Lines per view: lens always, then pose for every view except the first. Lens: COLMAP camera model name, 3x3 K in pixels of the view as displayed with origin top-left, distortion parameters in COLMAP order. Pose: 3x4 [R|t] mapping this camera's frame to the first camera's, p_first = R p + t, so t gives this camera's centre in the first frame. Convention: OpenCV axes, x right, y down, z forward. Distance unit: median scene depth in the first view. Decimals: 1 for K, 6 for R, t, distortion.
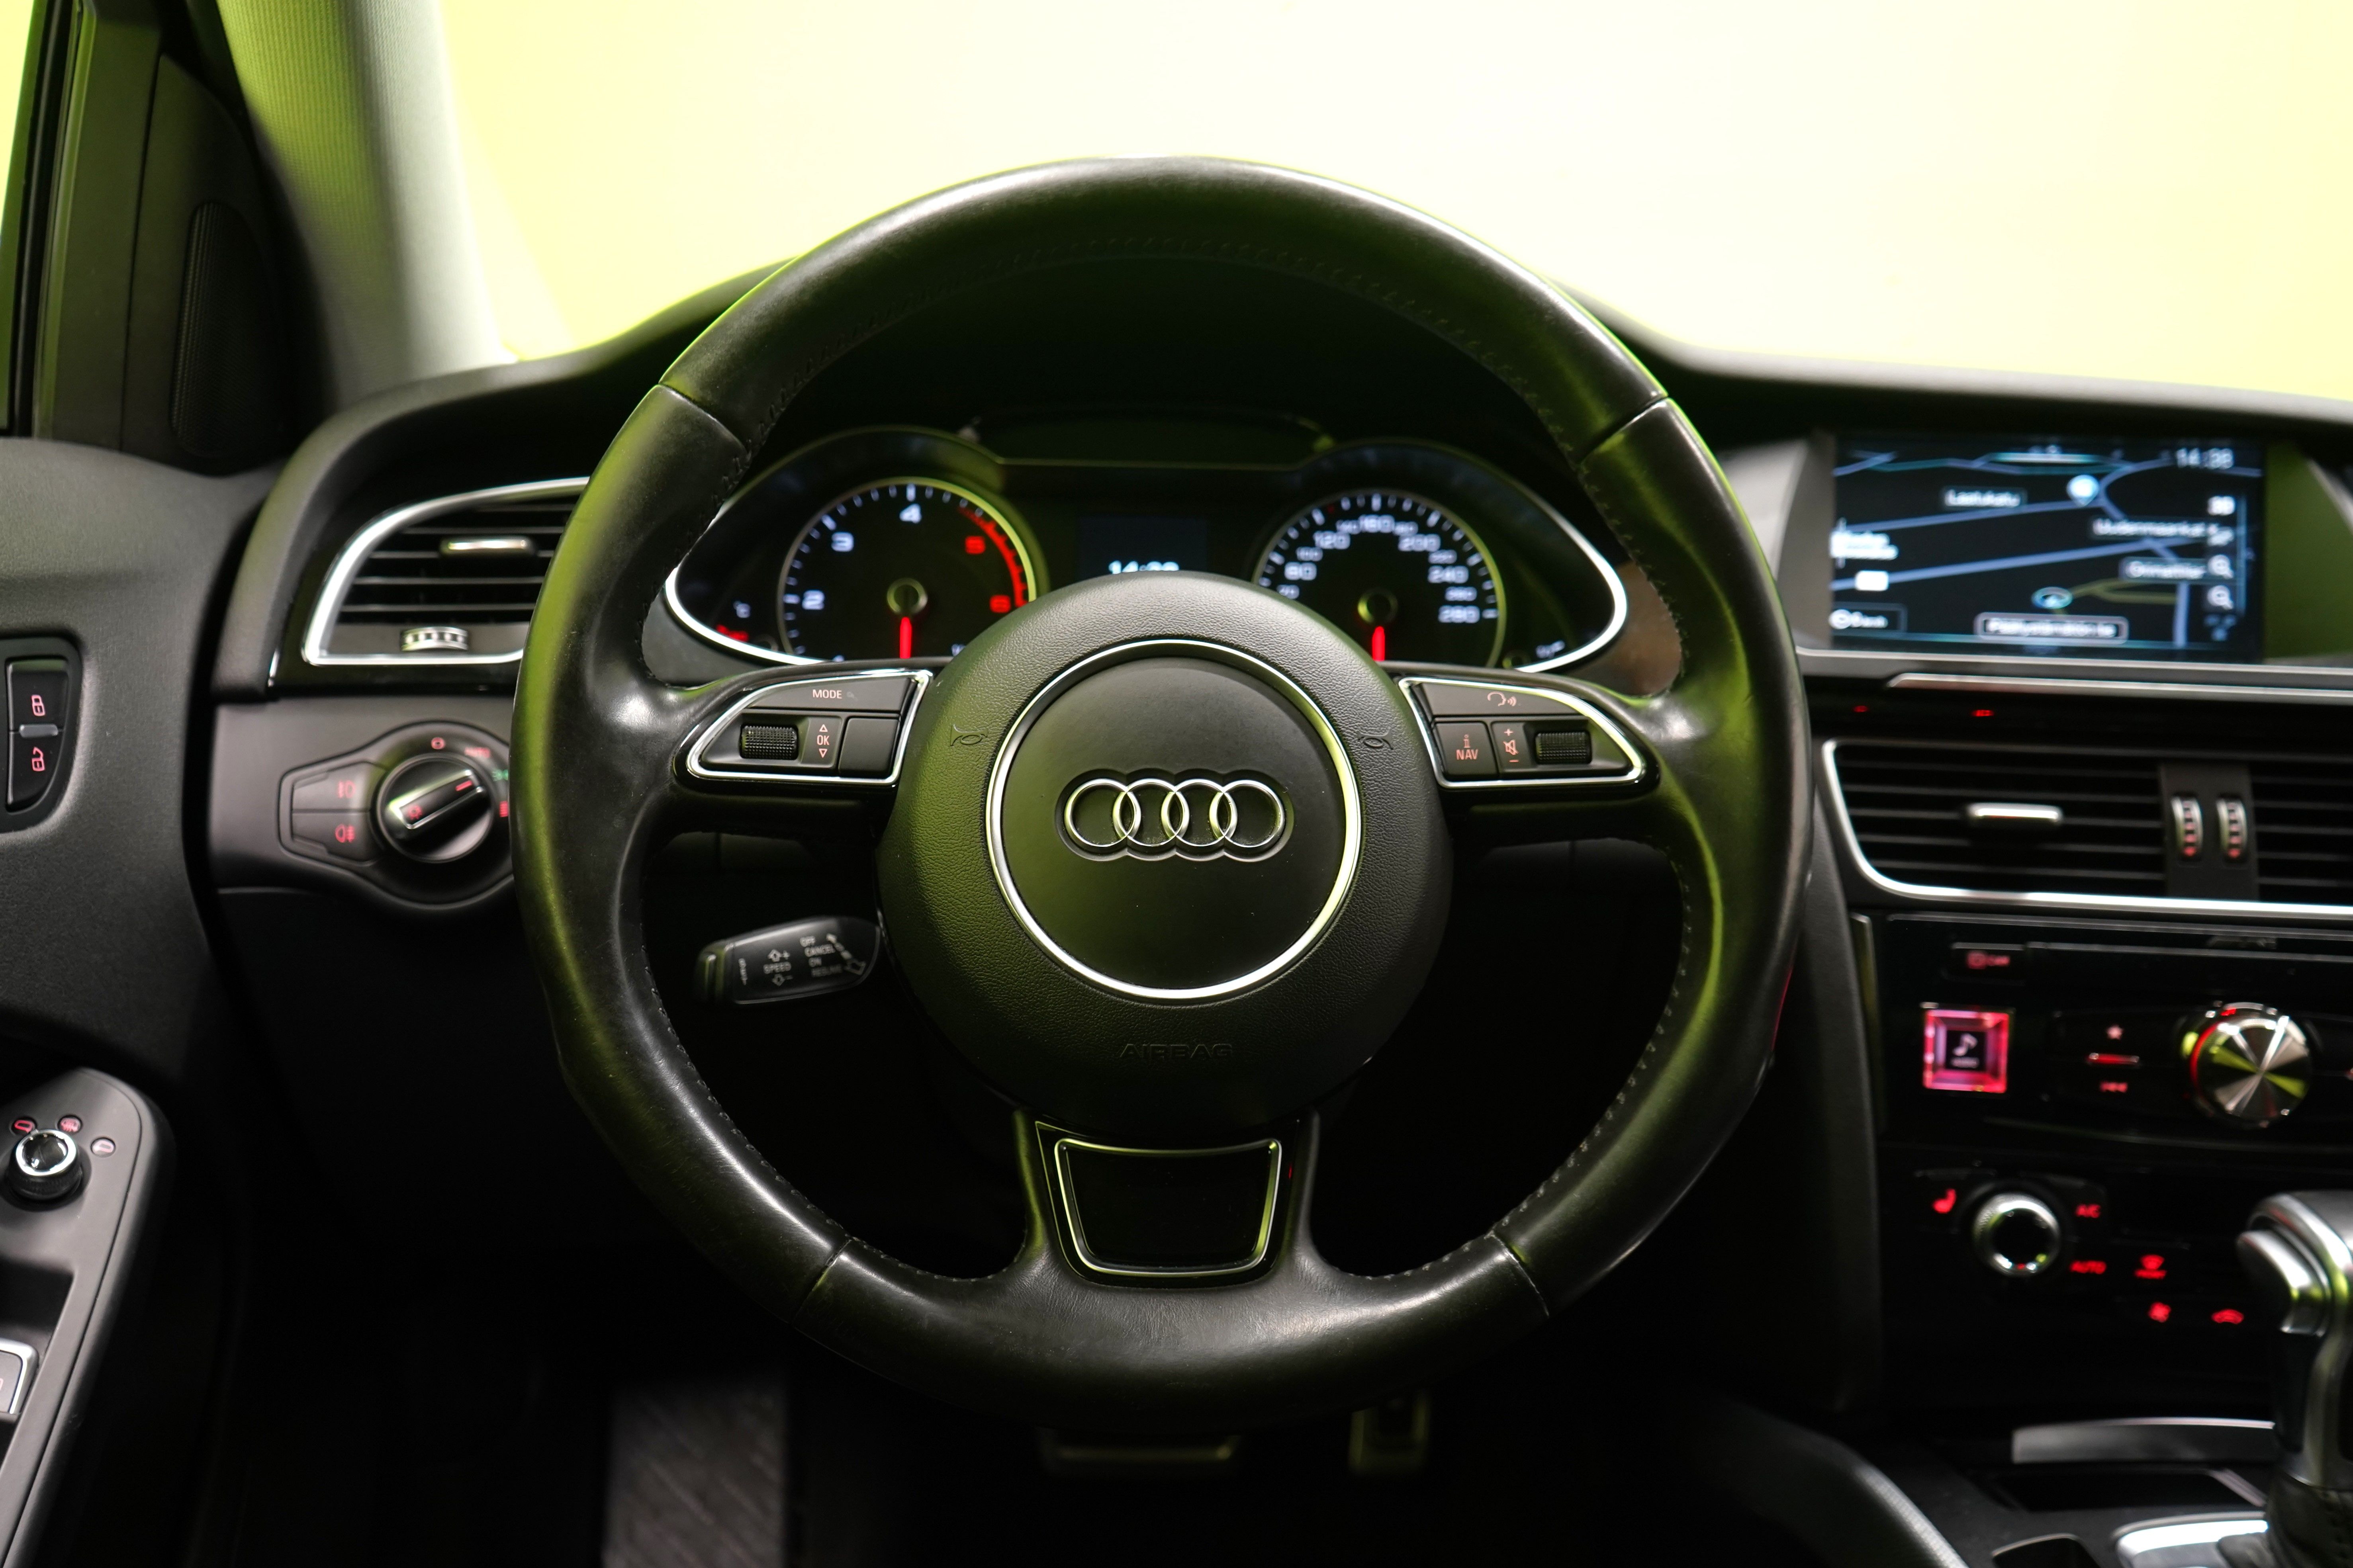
lens RADIAL K [[2117.8, 0, 1171.4], [0, 2117.8, 793.4], [0, 0, 1]] dist [-0.004434, -0.001570]
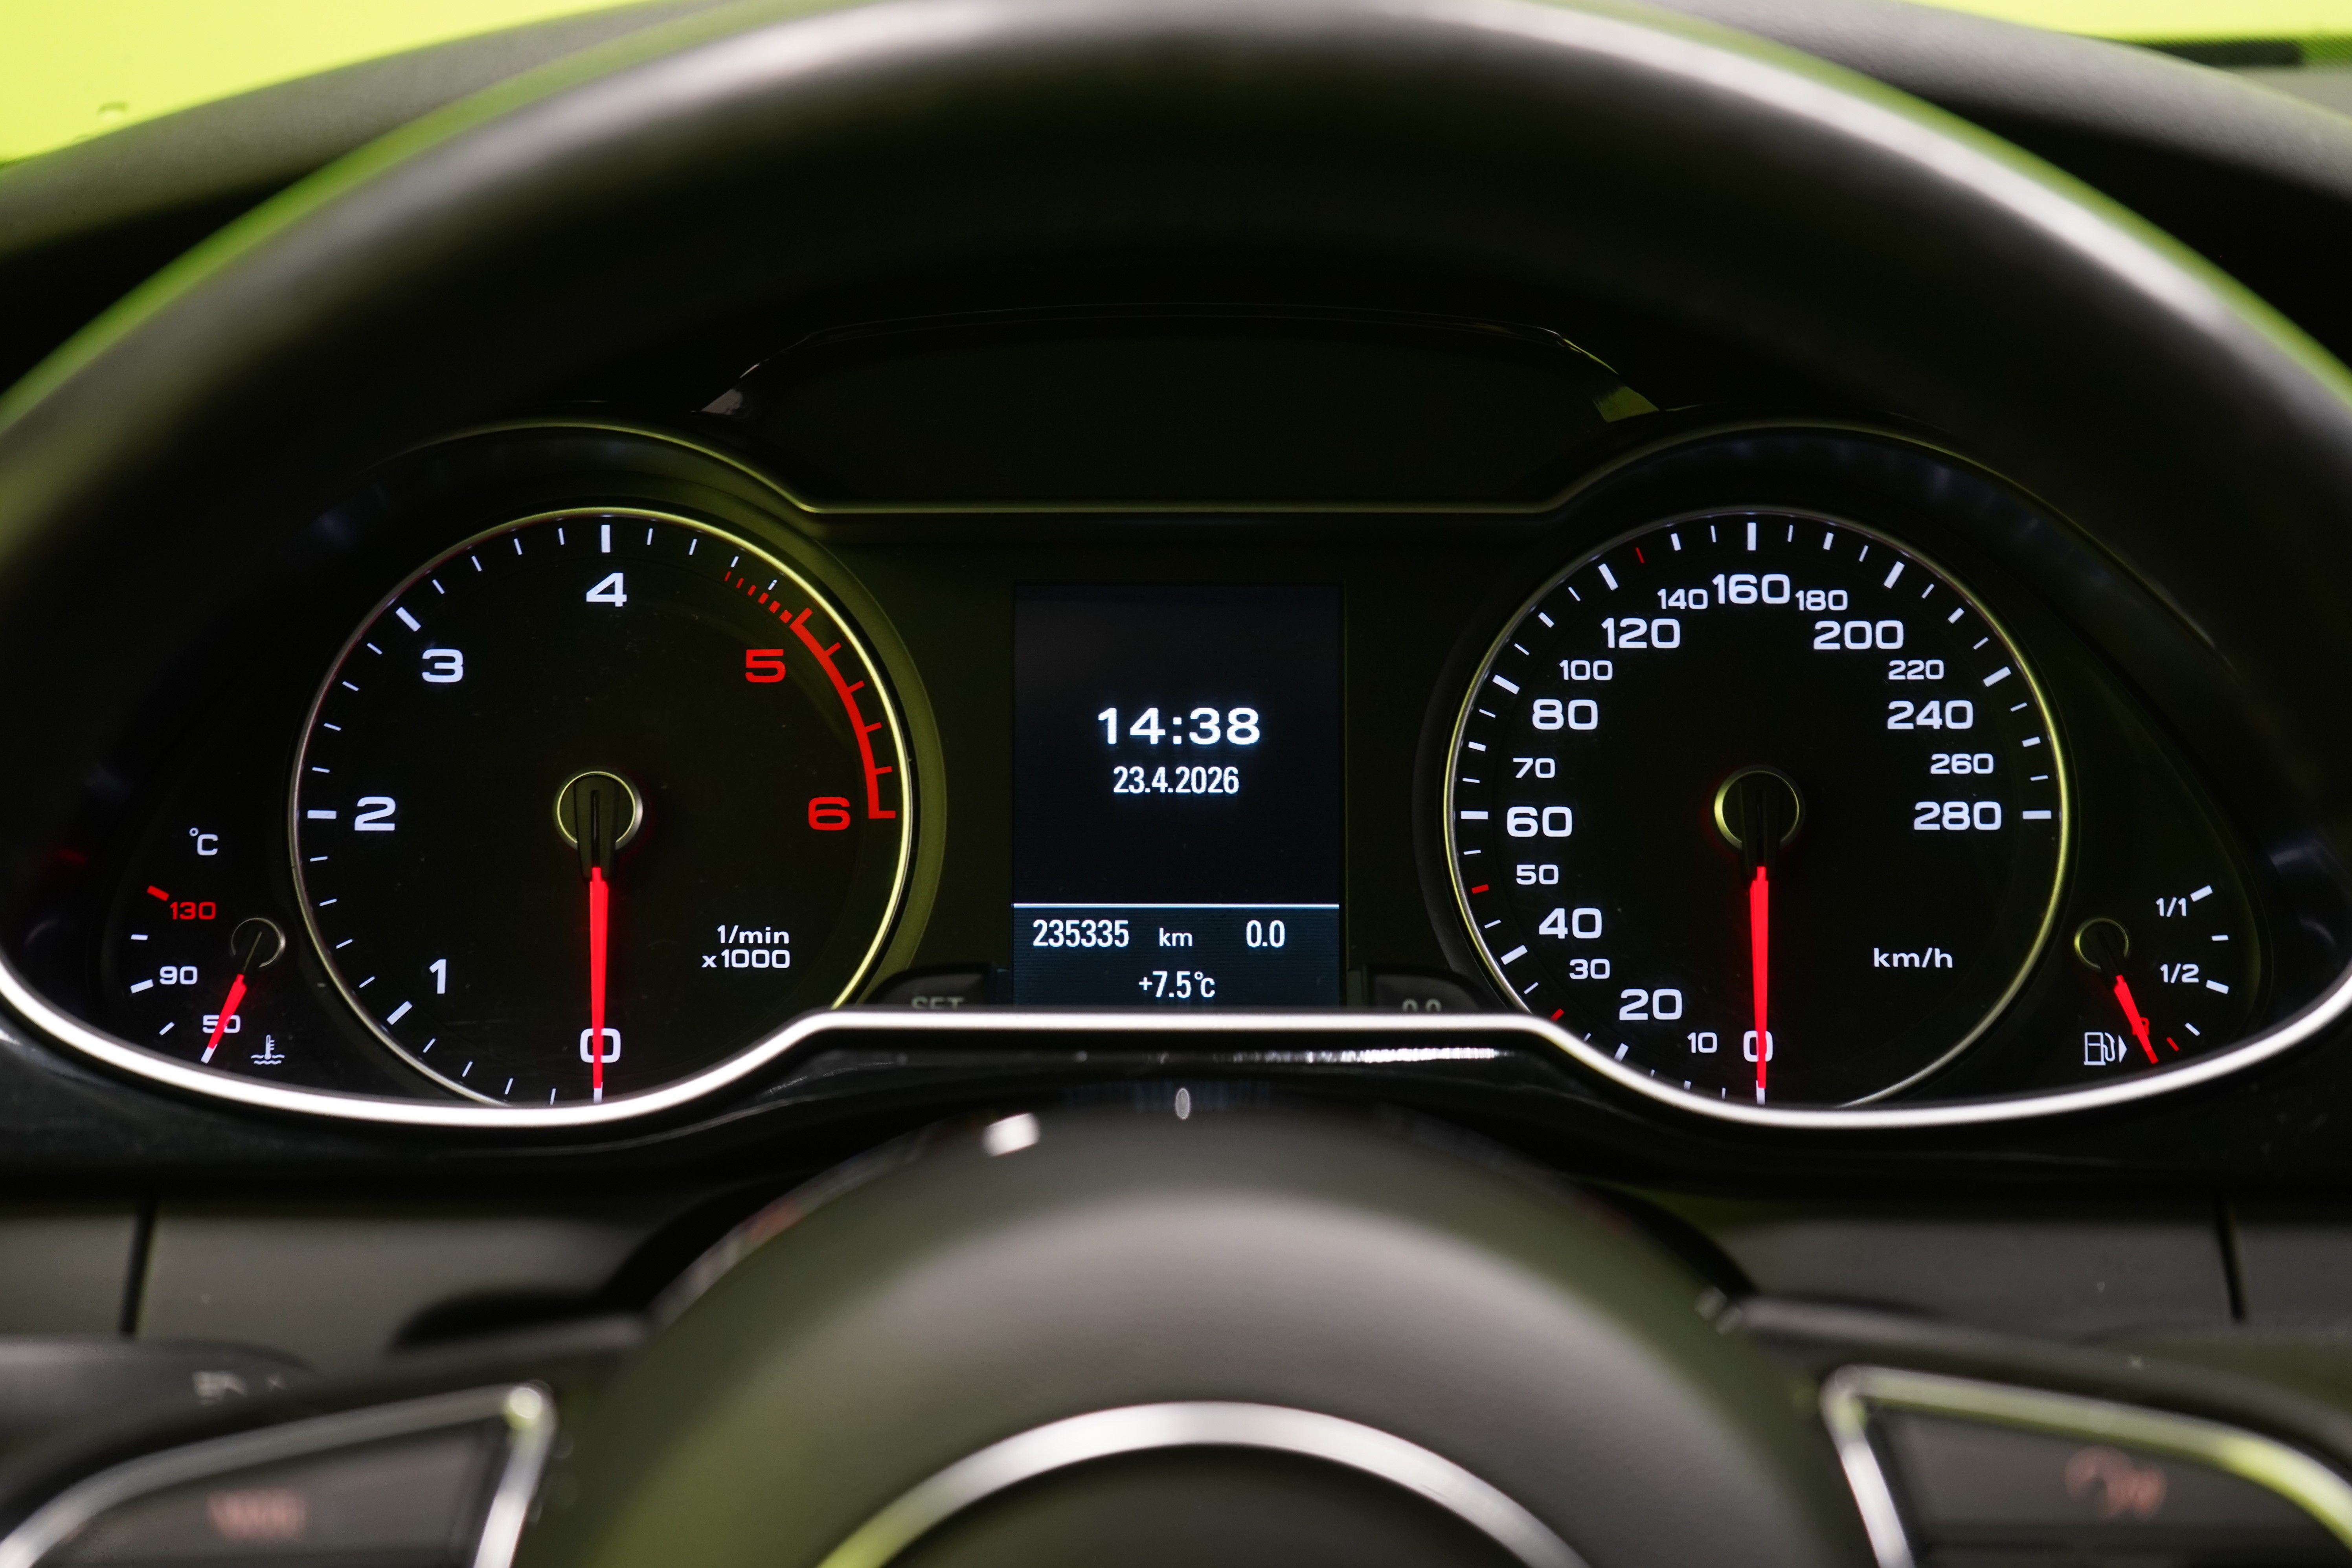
lens RADIAL K [[3841.9, 0, 1185.8], [0, 3841.9, 787.5], [0, 0, 1]] dist [-0.032597, 0.000000]
pose [[0.999148, -0.012674, -0.039267, 0.018508], [0.016197, 0.995743, 0.090740, -0.173512], [0.037950, -0.091299, 0.995100, 0.287224]]
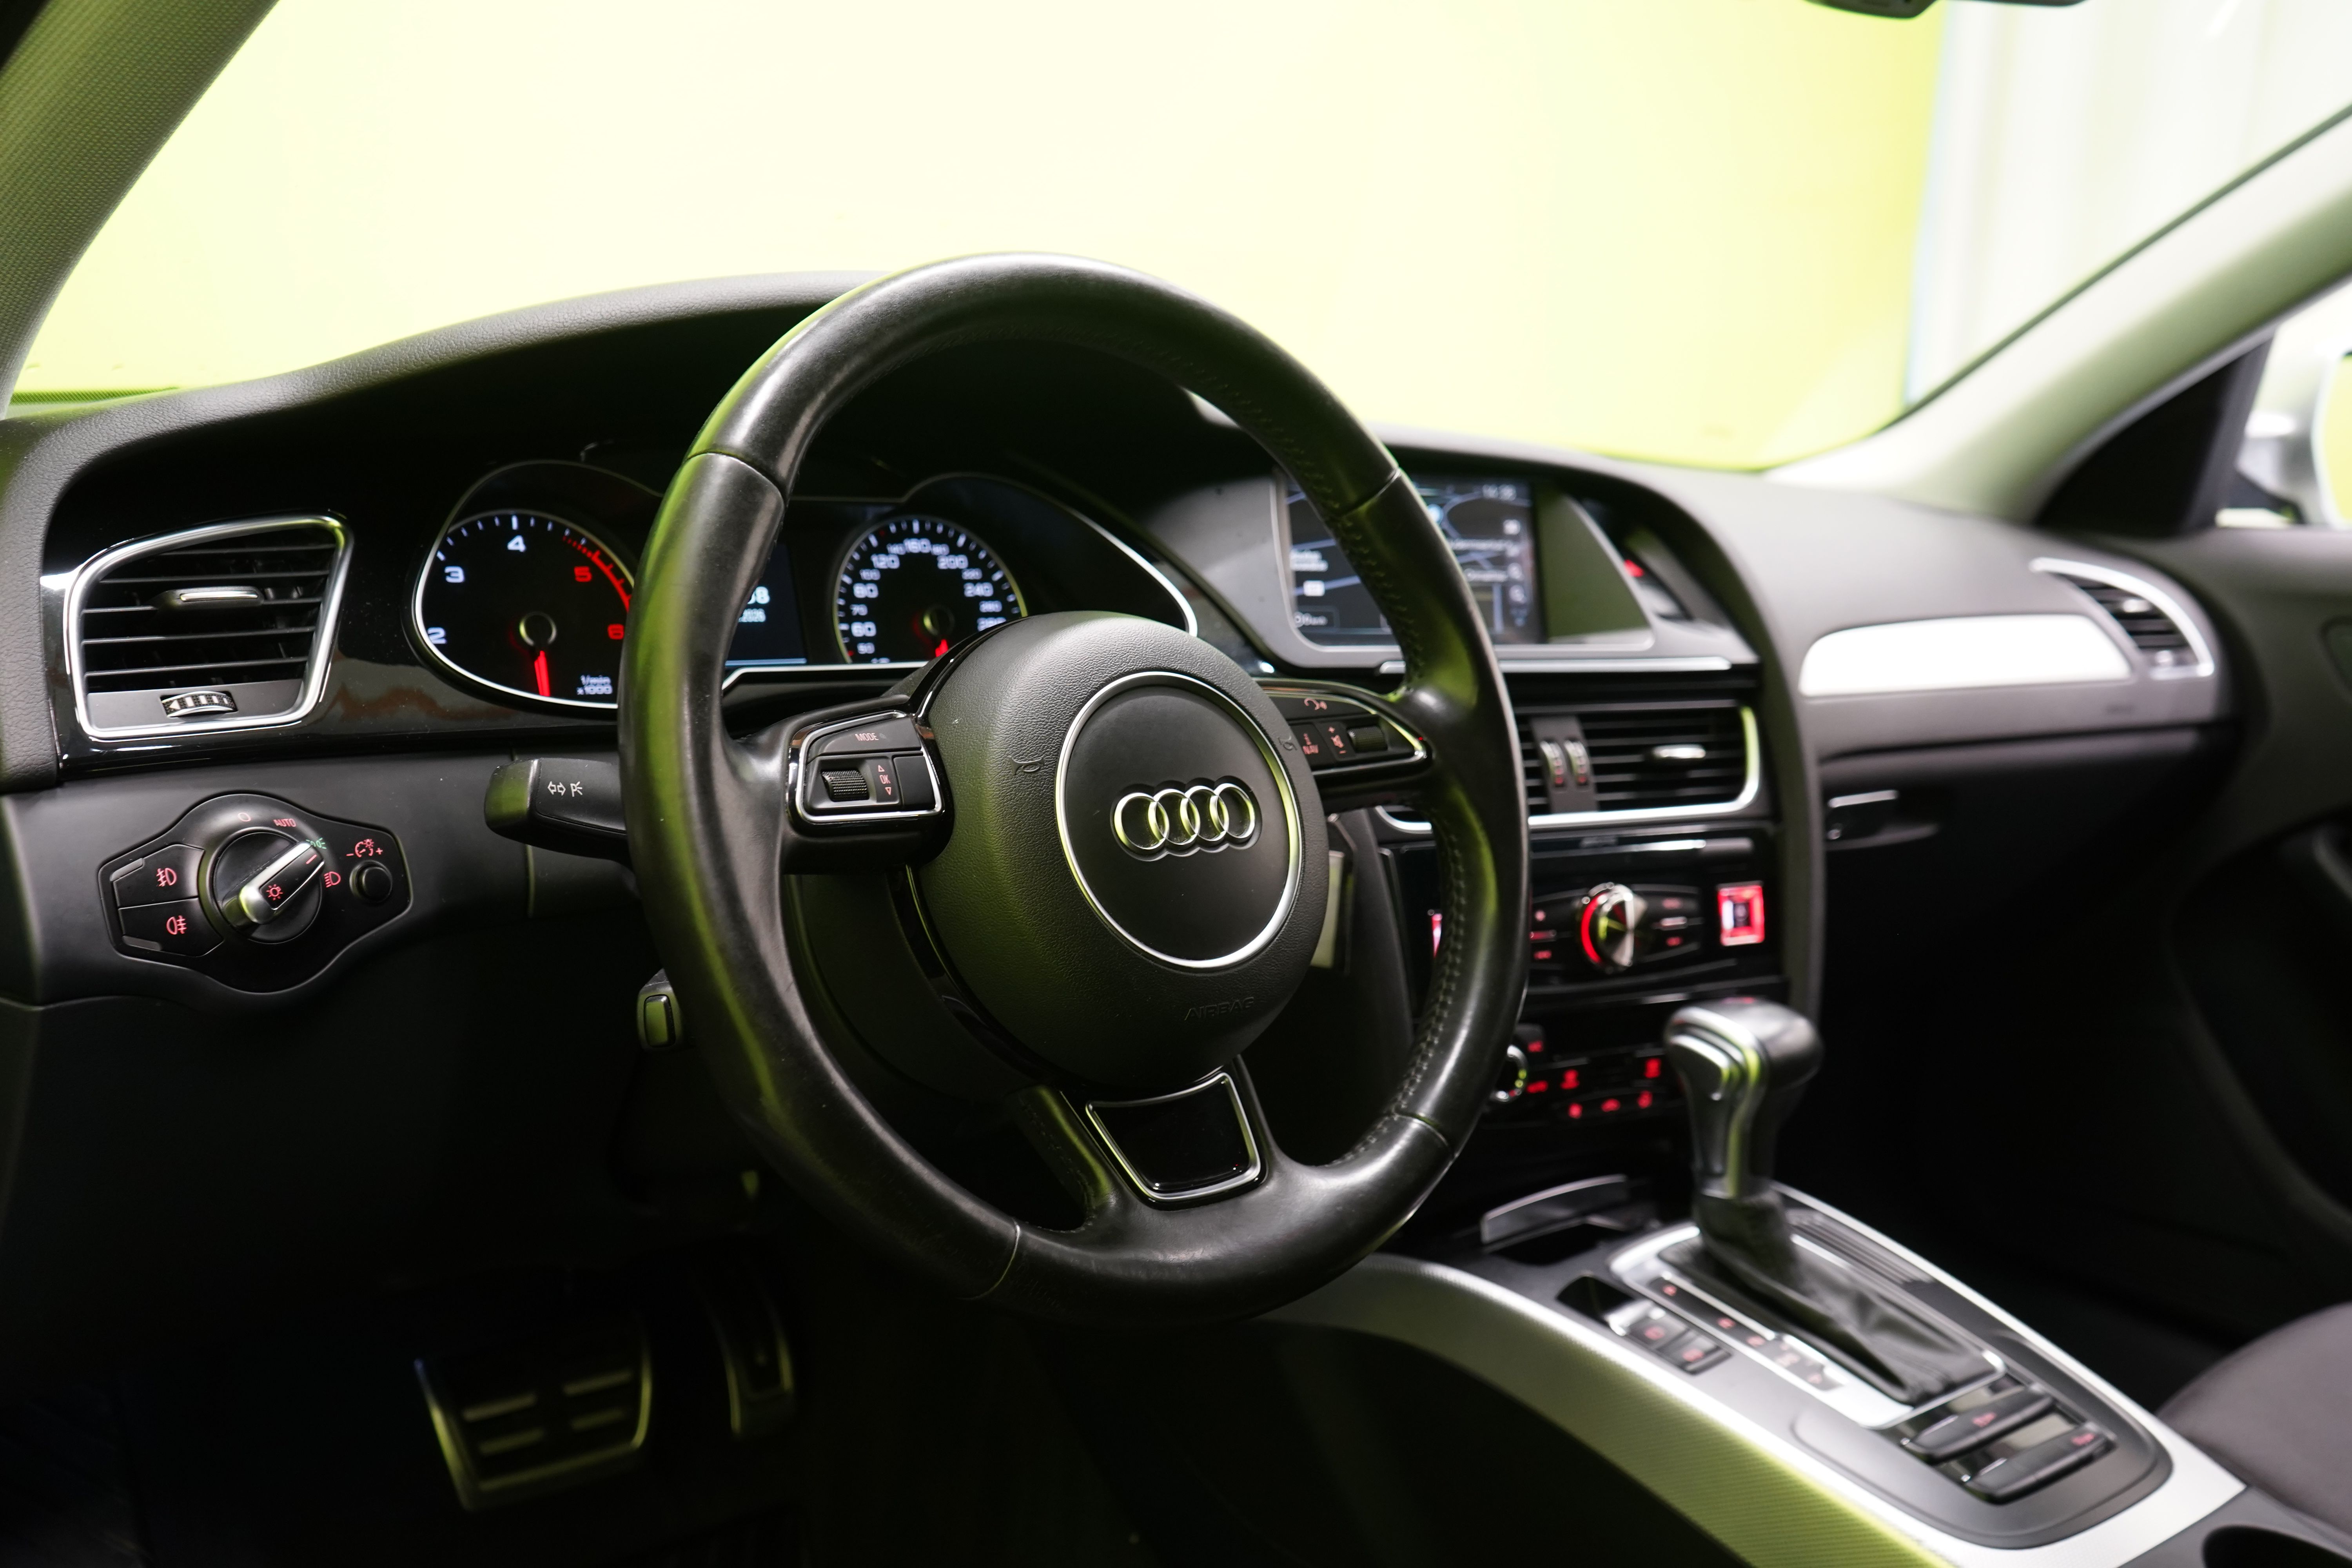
lens RADIAL K [[2165.6, 0, 1176.6], [0, 2165.6, 774.7], [0, 0, 1]] dist [-0.006046, 0.000000]
pose [[0.799190, -0.078133, 0.595978, -0.531419], [0.070274, 0.996861, 0.036453, -0.043033], [-0.596956, 0.012749, 0.802173, 0.005134]]
